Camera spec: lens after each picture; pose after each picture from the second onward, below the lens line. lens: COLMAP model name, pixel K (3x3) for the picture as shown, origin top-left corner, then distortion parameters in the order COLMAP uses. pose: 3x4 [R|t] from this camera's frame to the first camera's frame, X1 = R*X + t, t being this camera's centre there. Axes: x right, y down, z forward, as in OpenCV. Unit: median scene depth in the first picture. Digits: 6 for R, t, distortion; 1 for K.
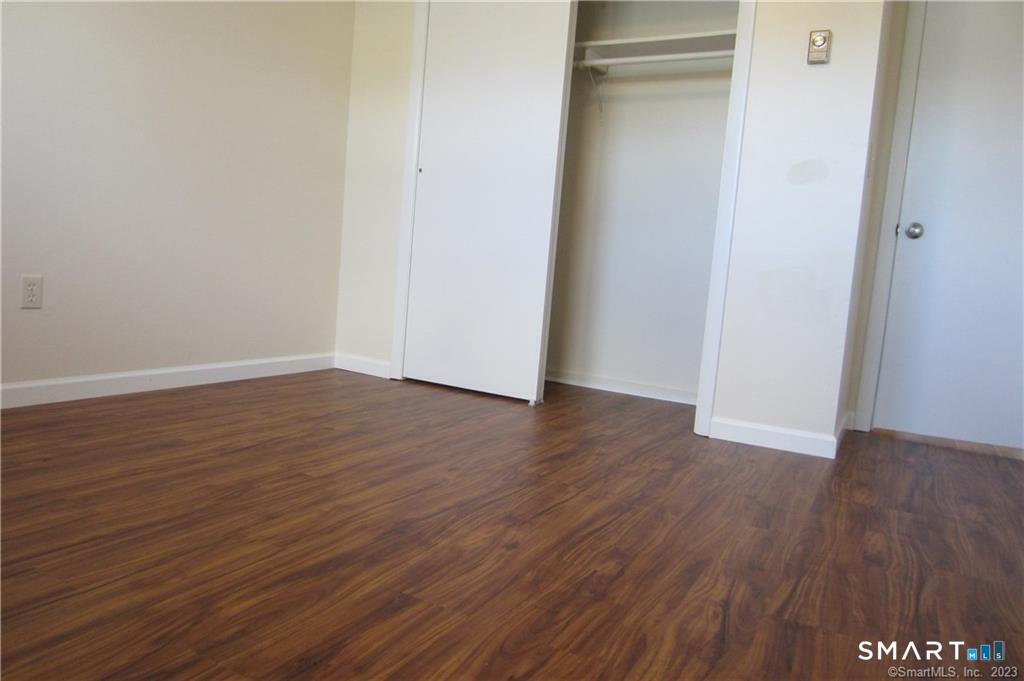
lens RADIAL K [[719.5, 0, 512.0], [0, 719.5, 340.5], [0, 0, 1]] dist [-0.031524, 0.008651]
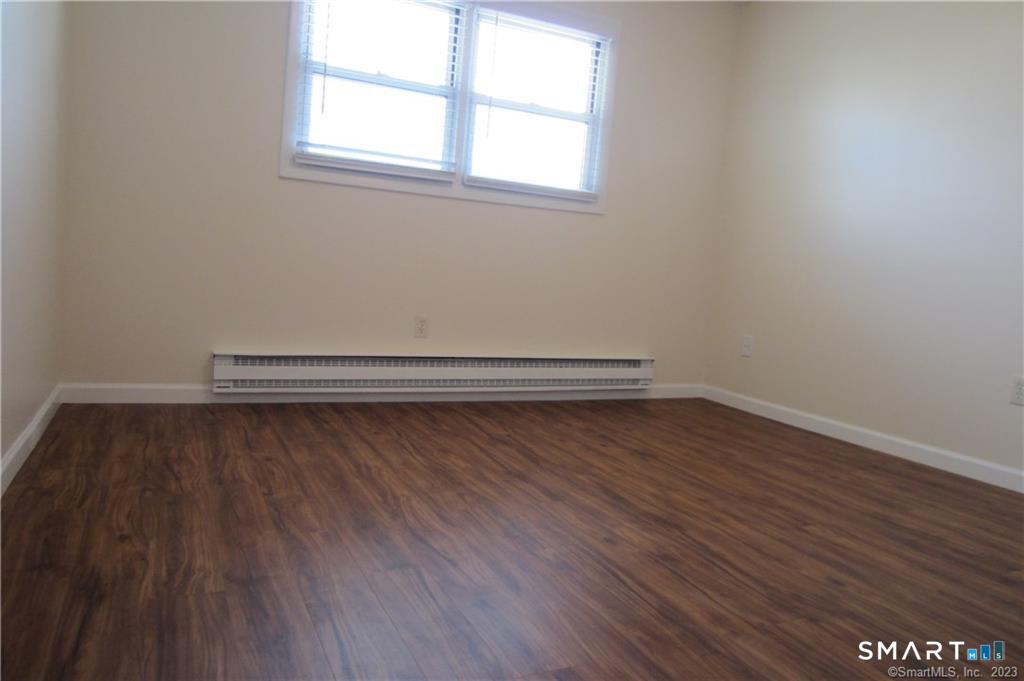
lens RADIAL K [[719.5, 0, 512.0], [0, 719.5, 340.5], [0, 0, 1]] dist [-0.031524, 0.008651]
pose [[-0.573534, -0.040733, -0.818168, 1.019467], [-0.208729, 0.973064, 0.097875, -0.120589], [0.792143, 0.226910, -0.566588, 1.360203]]
